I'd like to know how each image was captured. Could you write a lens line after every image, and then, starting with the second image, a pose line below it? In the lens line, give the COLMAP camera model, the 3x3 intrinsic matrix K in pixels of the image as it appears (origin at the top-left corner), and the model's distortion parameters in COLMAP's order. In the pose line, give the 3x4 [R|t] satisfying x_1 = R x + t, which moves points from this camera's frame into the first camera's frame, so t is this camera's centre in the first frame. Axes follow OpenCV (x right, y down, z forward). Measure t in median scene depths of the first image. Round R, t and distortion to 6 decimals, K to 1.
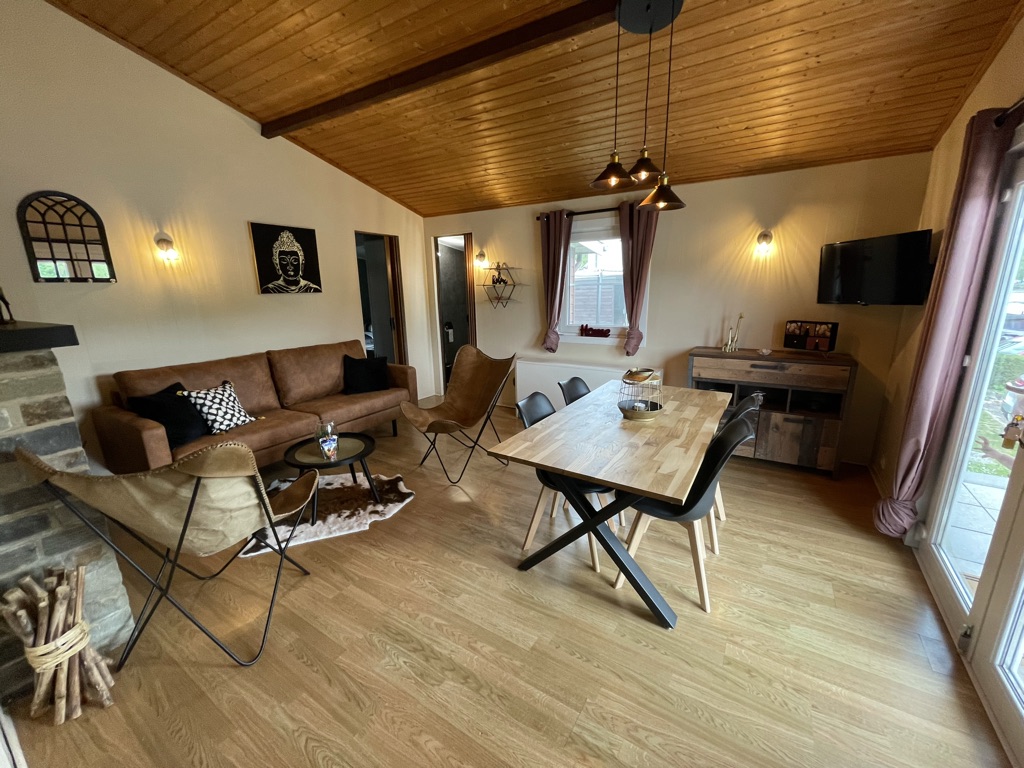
lens RADIAL K [[409.1, 0, 518.9], [0, 409.1, 382.2], [0, 0, 1]] dist [-0.001318, -0.000832]
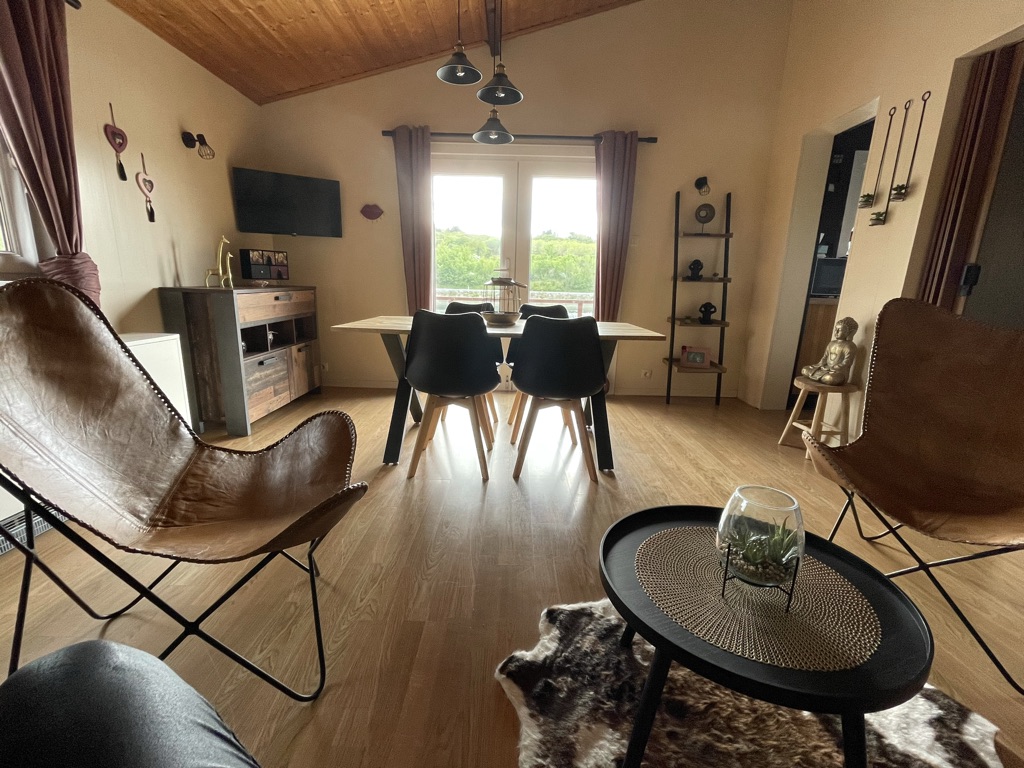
lens RADIAL K [[442.0, 0, 509.2], [0, 442.0, 384.9], [0, 0, 1]] dist [0.003176, 0.000276]
pose [[-0.502554, -0.202764, 0.840432, -0.508232], [0.170314, 0.929840, 0.326177, -0.090441], [-0.847604, 0.307058, -0.432761, 1.023003]]
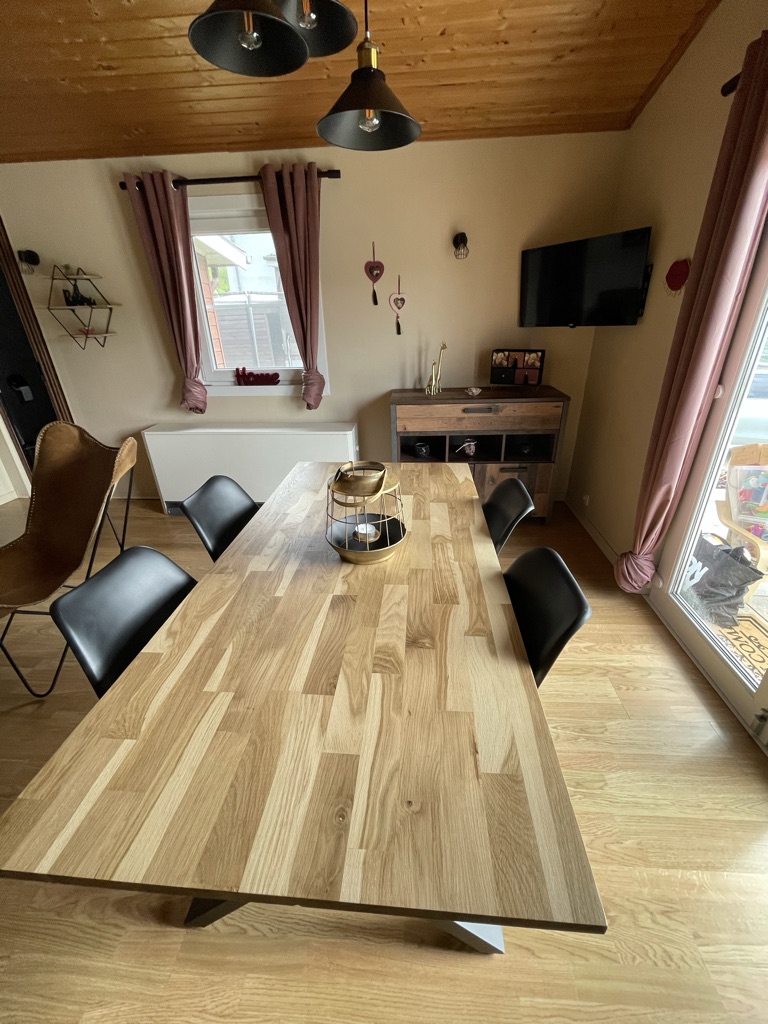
lens RADIAL K [[409.1, 0, 389.5], [0, 409.1, 504.2], [0, 0, 1]] dist [-0.001318, -0.000832]
pose [[0.886146, -0.204796, 0.415696, 0.065373], [0.117111, 0.966897, 0.226704, -0.060729], [-0.448363, -0.152211, 0.880796, 0.320097]]
